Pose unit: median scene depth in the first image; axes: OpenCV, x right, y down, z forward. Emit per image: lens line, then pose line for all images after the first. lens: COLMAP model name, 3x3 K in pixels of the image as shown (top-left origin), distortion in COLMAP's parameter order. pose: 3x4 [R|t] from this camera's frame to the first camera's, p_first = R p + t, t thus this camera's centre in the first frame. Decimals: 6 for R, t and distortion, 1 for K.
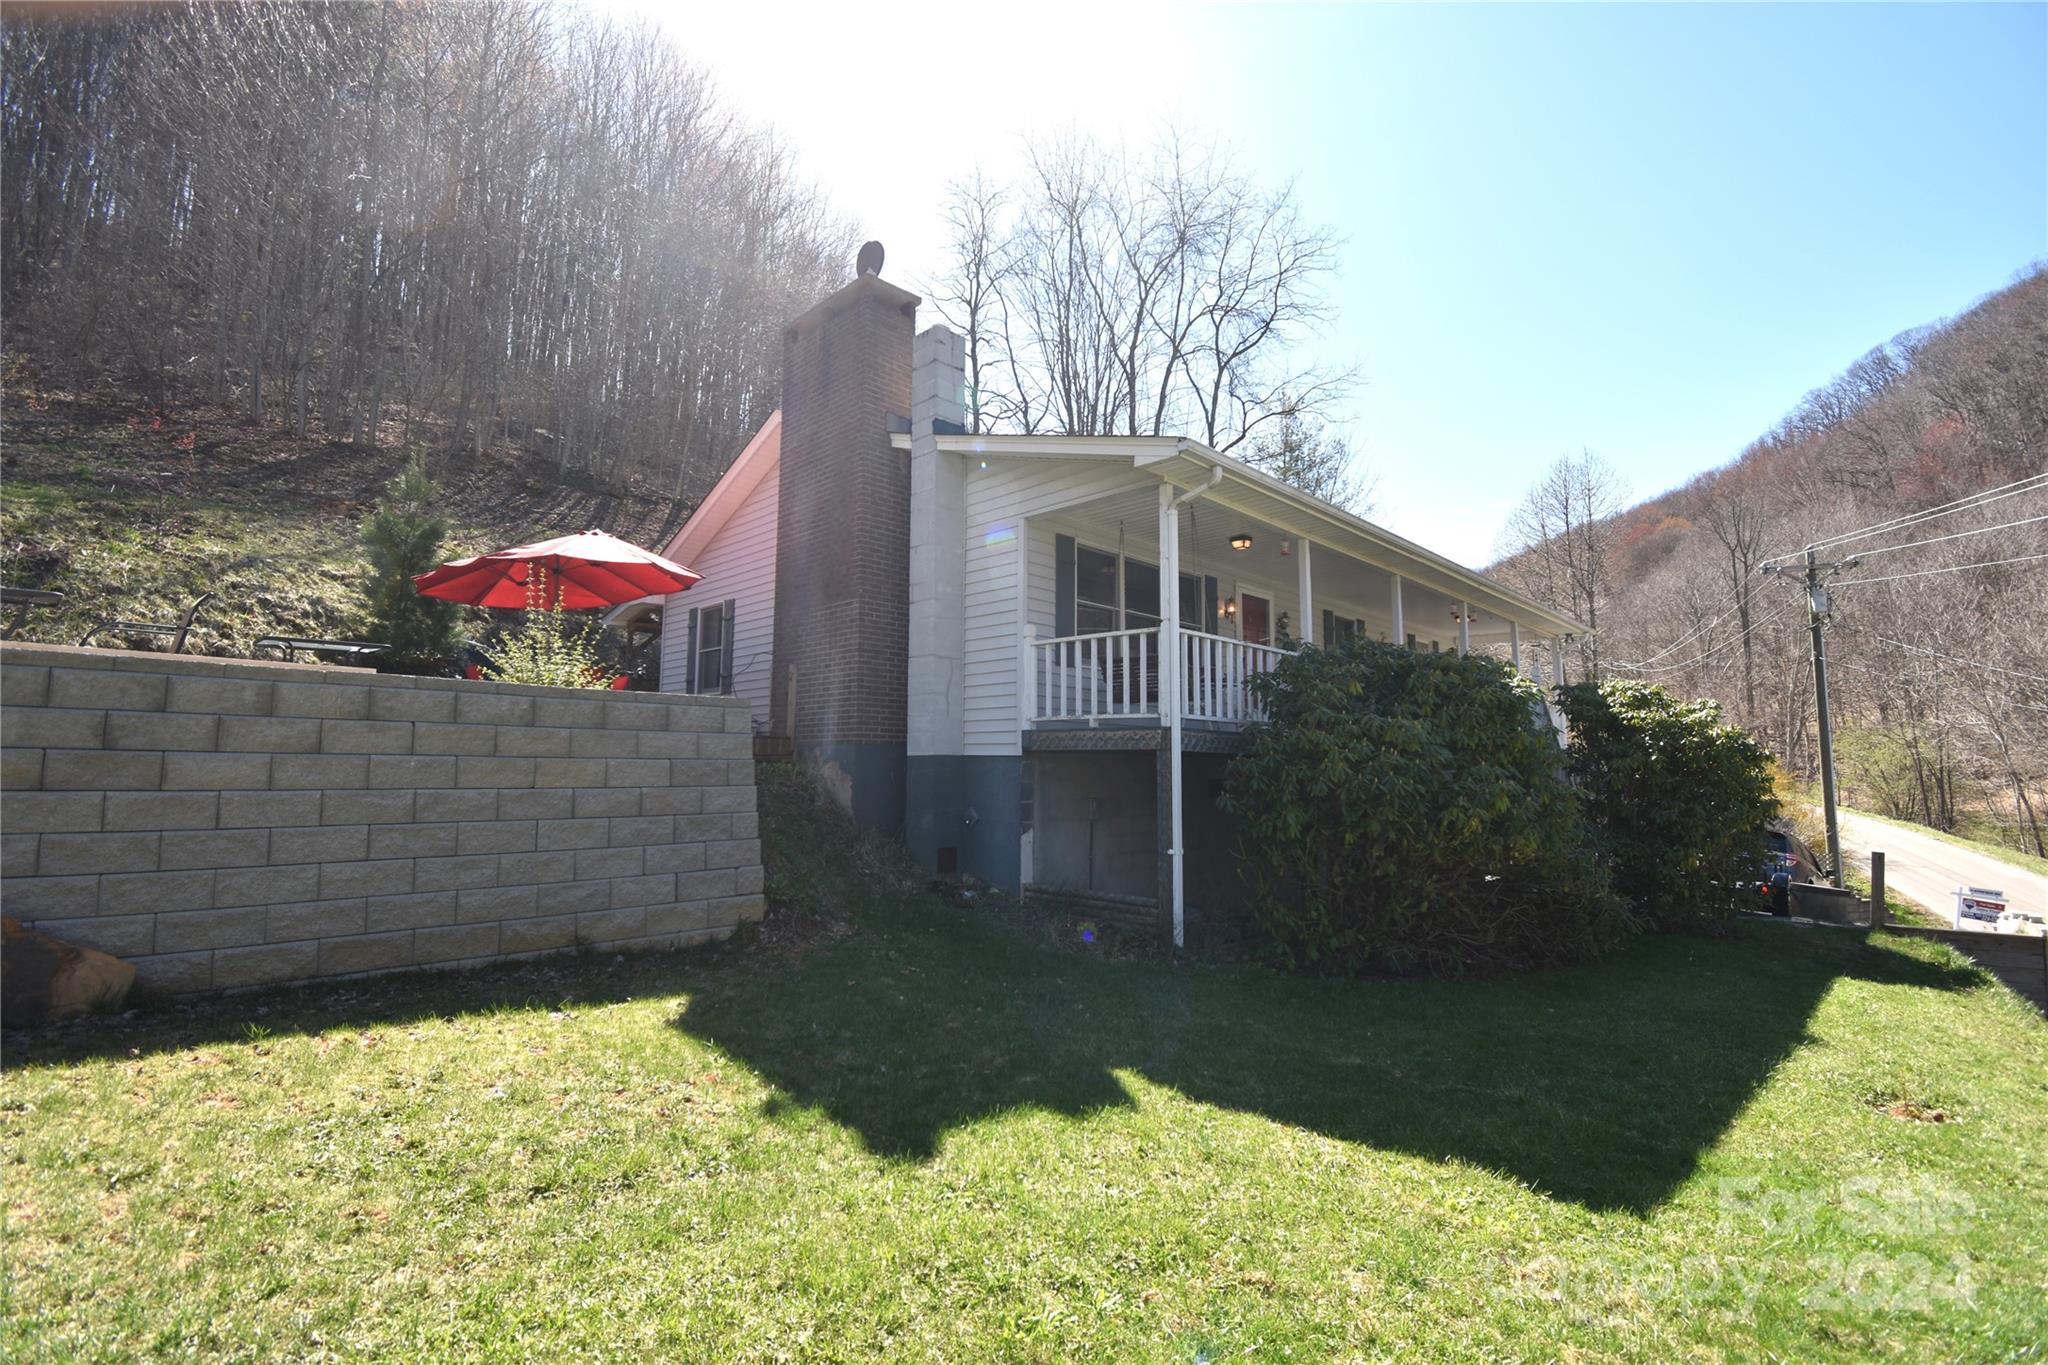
lens RADIAL K [[892.0, 0, 1031.2], [0, 892.0, 676.4], [0, 0, 1]] dist [0.012876, -0.020826]
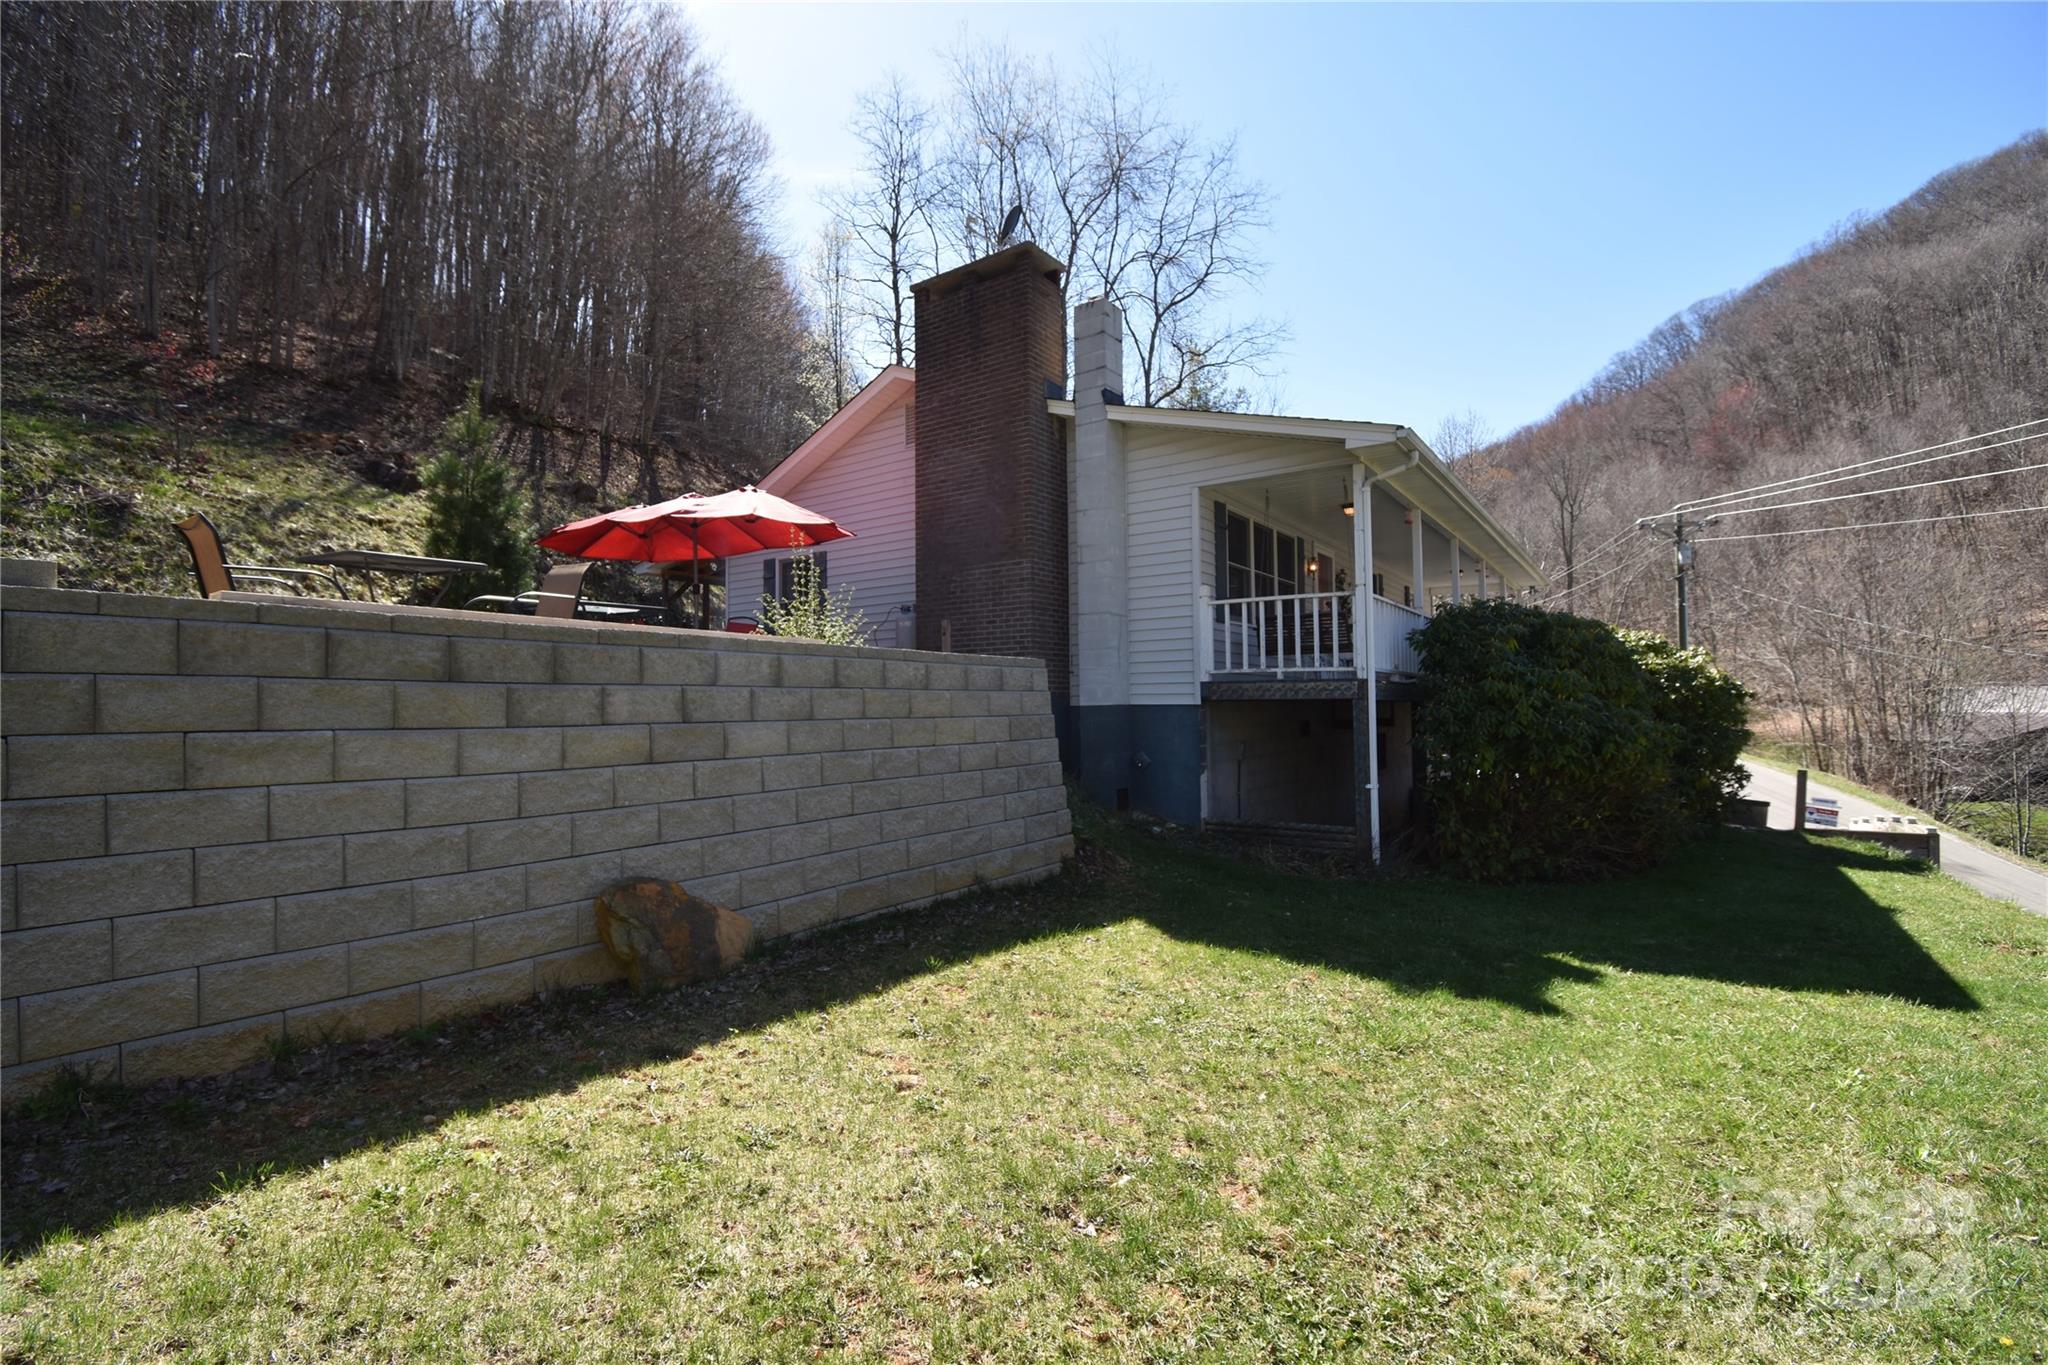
lens RADIAL K [[892.0, 0, 1031.2], [0, 892.0, 676.4], [0, 0, 1]] dist [0.012876, -0.020826]
pose [[0.988129, -0.010897, 0.153239, -0.352332], [0.000235, 0.997587, 0.069423, -0.021157], [-0.153625, -0.068563, 0.985748, -0.055589]]
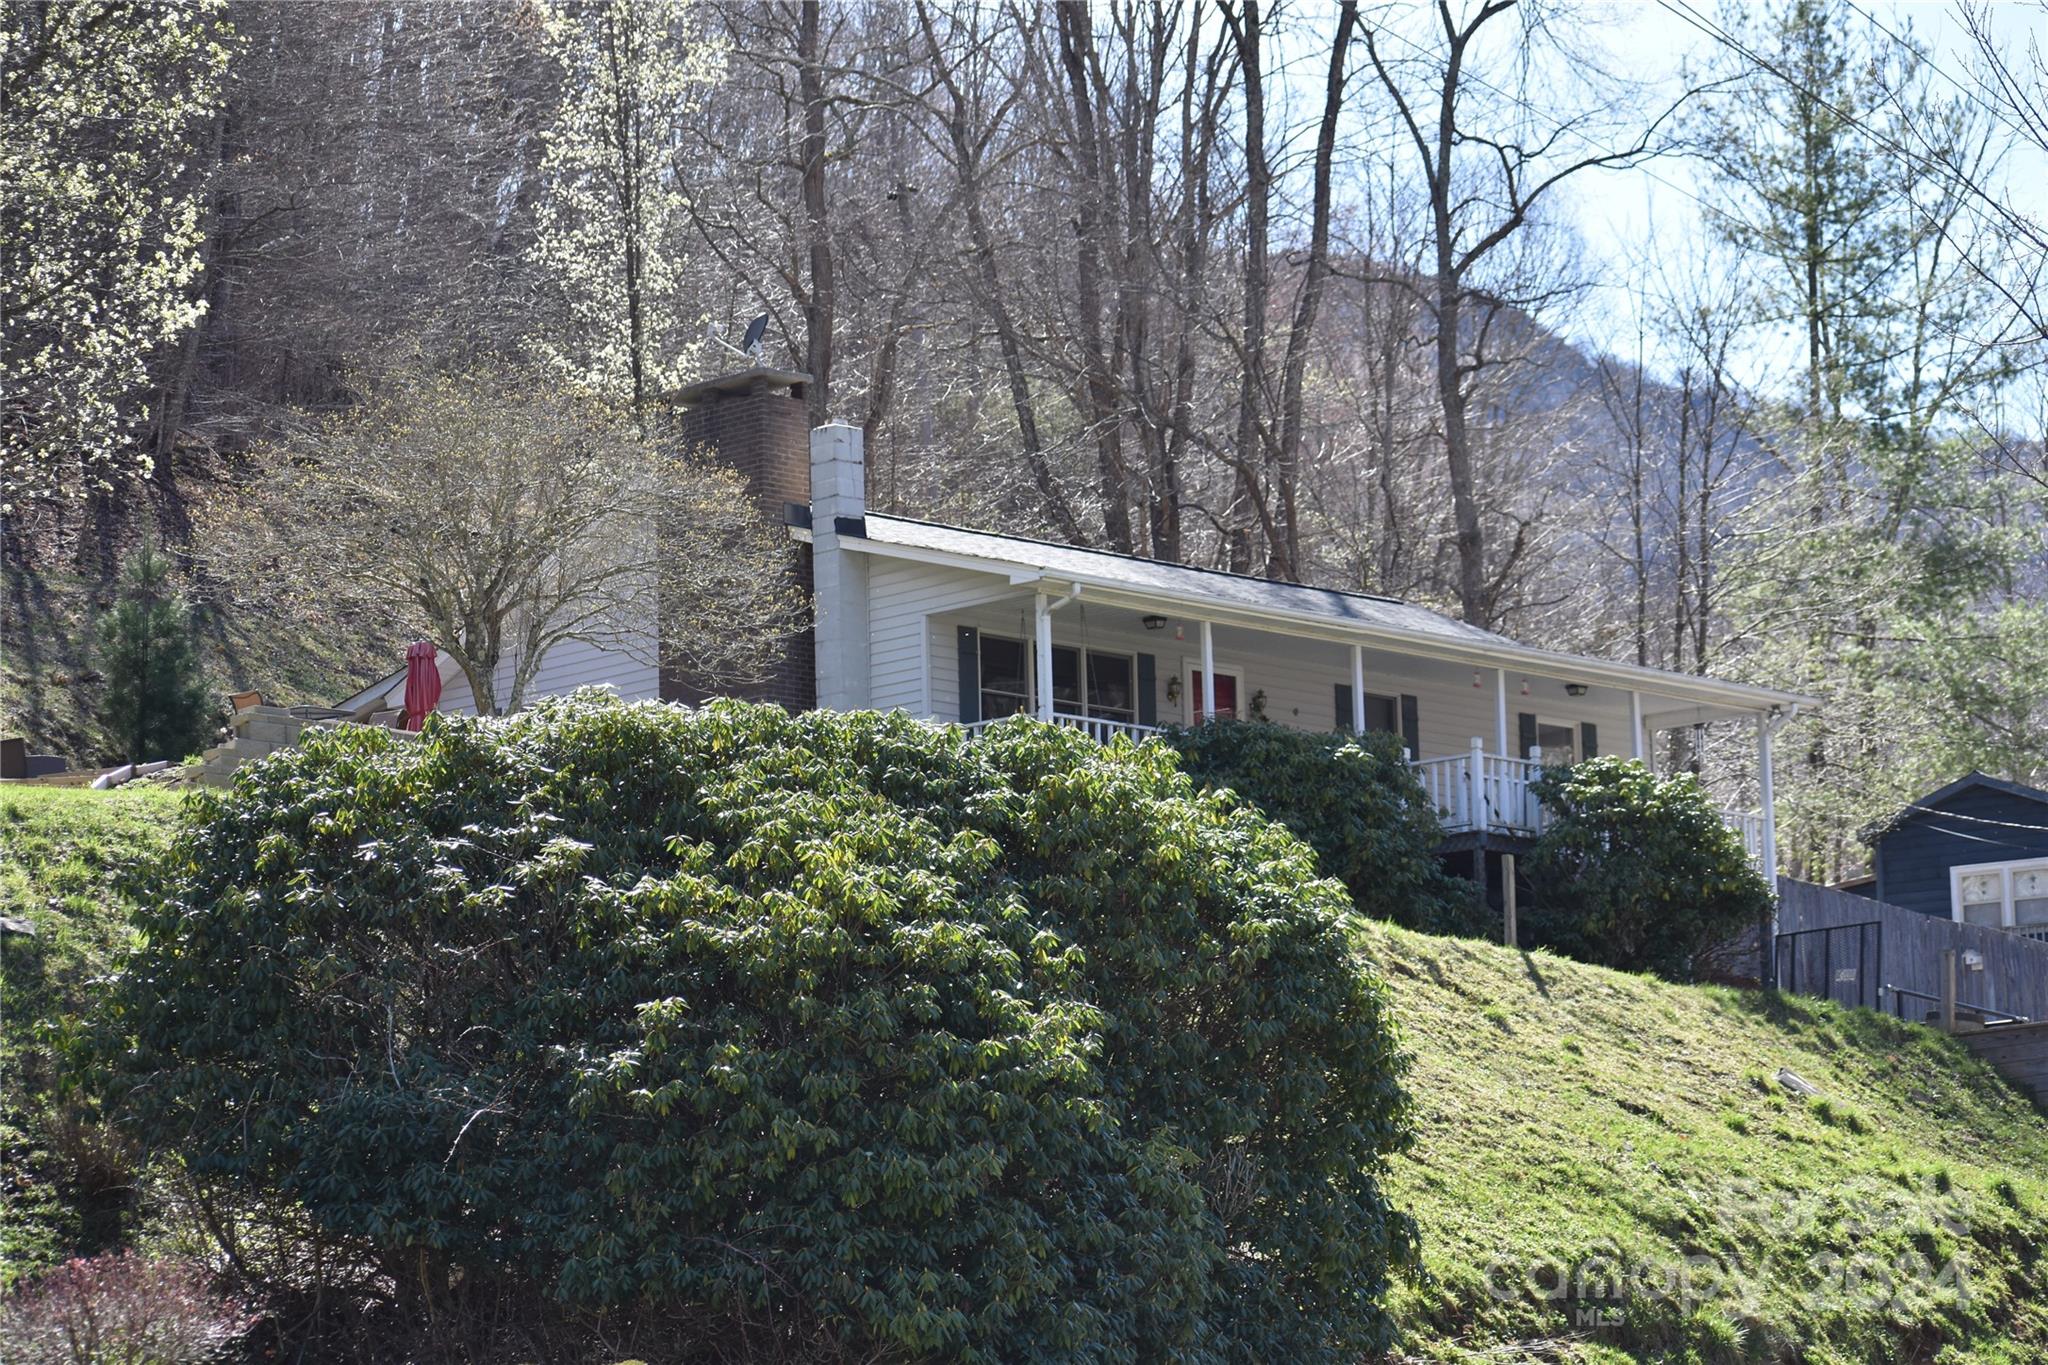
lens RADIAL K [[5615.3, 0, 1024.0], [0, 5615.3, 682.5], [0, 0, 1]] dist [0.018895, 0.020532]
pose [[0.999296, -0.035631, -0.011756, 0.172256], [0.034712, 0.996888, -0.070781, 0.355937], [0.014242, 0.070323, 0.997423, -5.303232]]
